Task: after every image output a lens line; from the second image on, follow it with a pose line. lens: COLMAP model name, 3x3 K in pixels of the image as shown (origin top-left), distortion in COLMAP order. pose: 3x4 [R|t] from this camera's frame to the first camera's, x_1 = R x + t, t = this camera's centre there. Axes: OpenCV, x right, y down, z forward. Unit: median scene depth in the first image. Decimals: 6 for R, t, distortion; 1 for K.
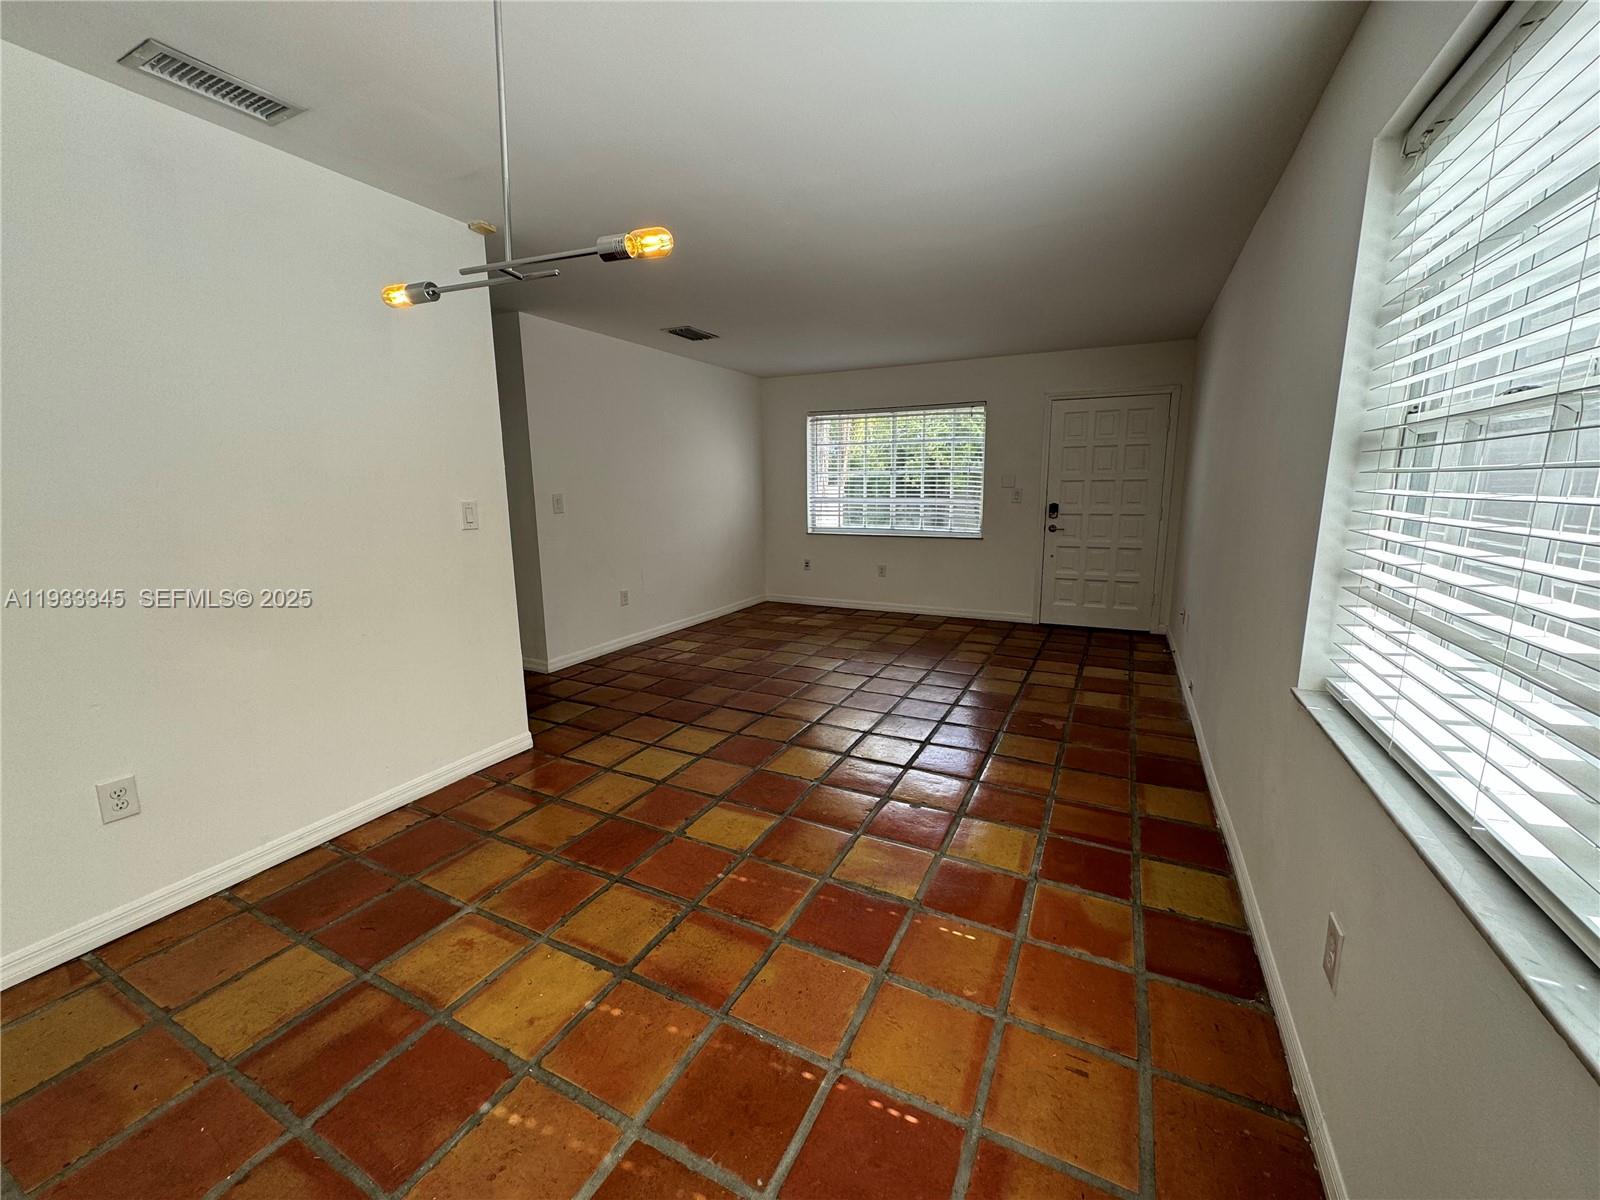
lens RADIAL K [[639.7, 0, 800.0], [0, 639.7, 600.0], [0, 0, 1]] dist [-0.000882, 0.000021]
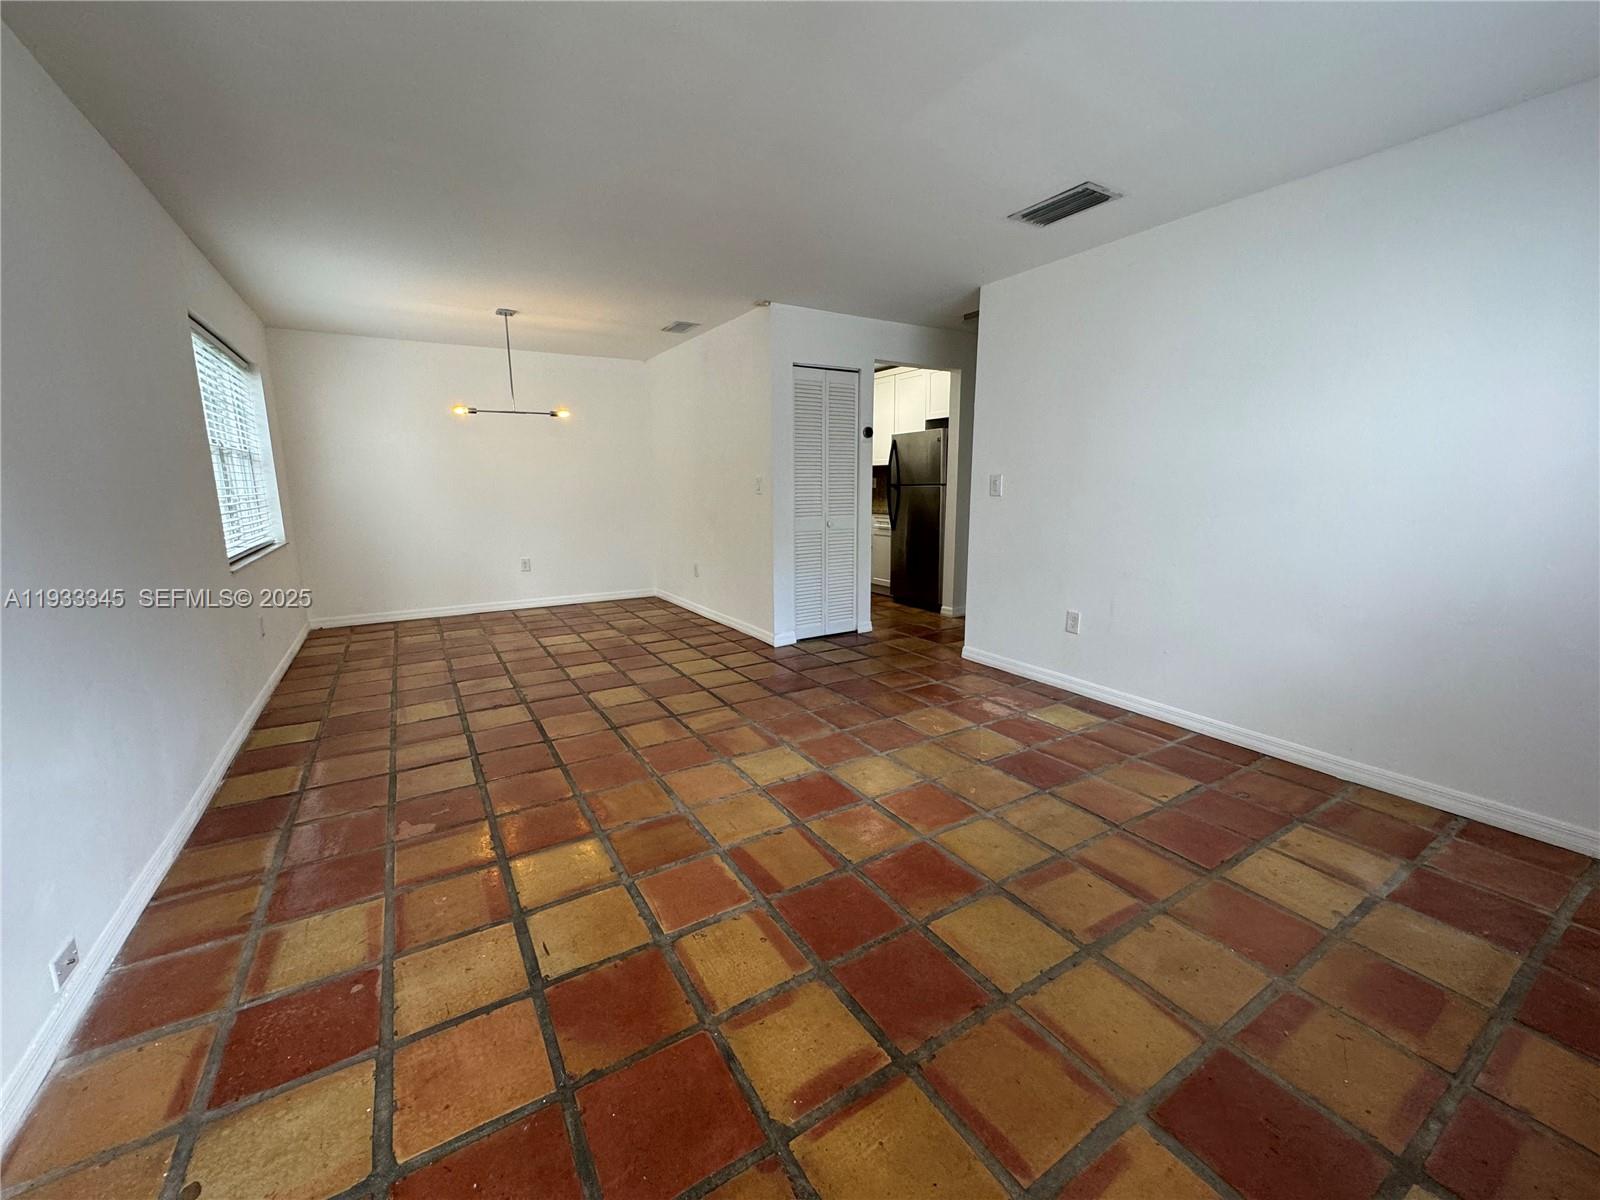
lens RADIAL K [[639.7, 0, 800.0], [0, 639.7, 600.0], [0, 0, 1]] dist [-0.000882, 0.000021]
pose [[-0.526369, 0.170680, -0.832949, 0.572615], [-0.142707, 0.948013, 0.284439, -0.225097], [0.838195, 0.268588, -0.474647, 1.301813]]
